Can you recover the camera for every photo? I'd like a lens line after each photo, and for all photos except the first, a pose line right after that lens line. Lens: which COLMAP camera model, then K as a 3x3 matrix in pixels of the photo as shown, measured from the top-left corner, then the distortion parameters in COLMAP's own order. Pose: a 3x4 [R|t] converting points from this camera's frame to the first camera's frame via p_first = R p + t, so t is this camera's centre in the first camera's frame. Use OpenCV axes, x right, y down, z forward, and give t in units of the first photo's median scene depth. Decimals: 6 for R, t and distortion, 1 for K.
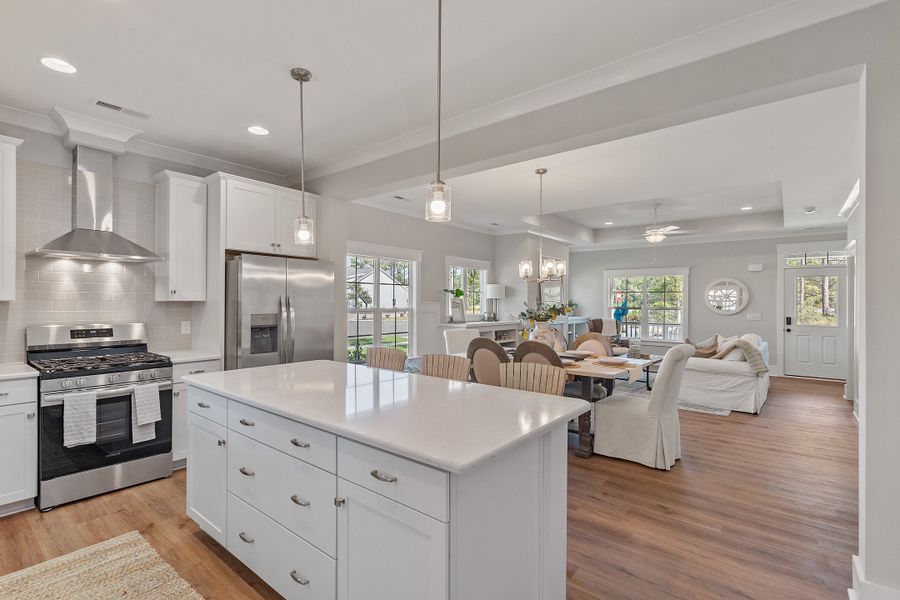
lens RADIAL K [[424.9, 0, 439.7], [0, 424.9, 300.7], [0, 0, 1]] dist [0.003373, -0.001342]
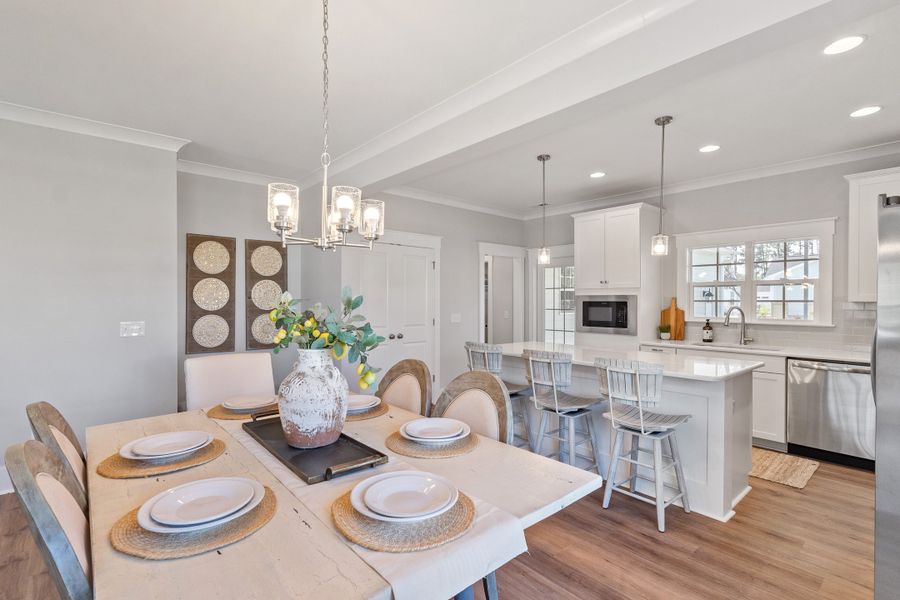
lens RADIAL K [[424.9, 0, 439.0], [0, 424.9, 302.1], [0, 0, 1]] dist [0.003373, -0.001342]
pose [[-0.984023, -0.005227, 0.177963, 0.072783], [-0.004802, 0.999984, 0.002819, 0.001410], [-0.177975, 0.001919, -0.984033, 1.725840]]
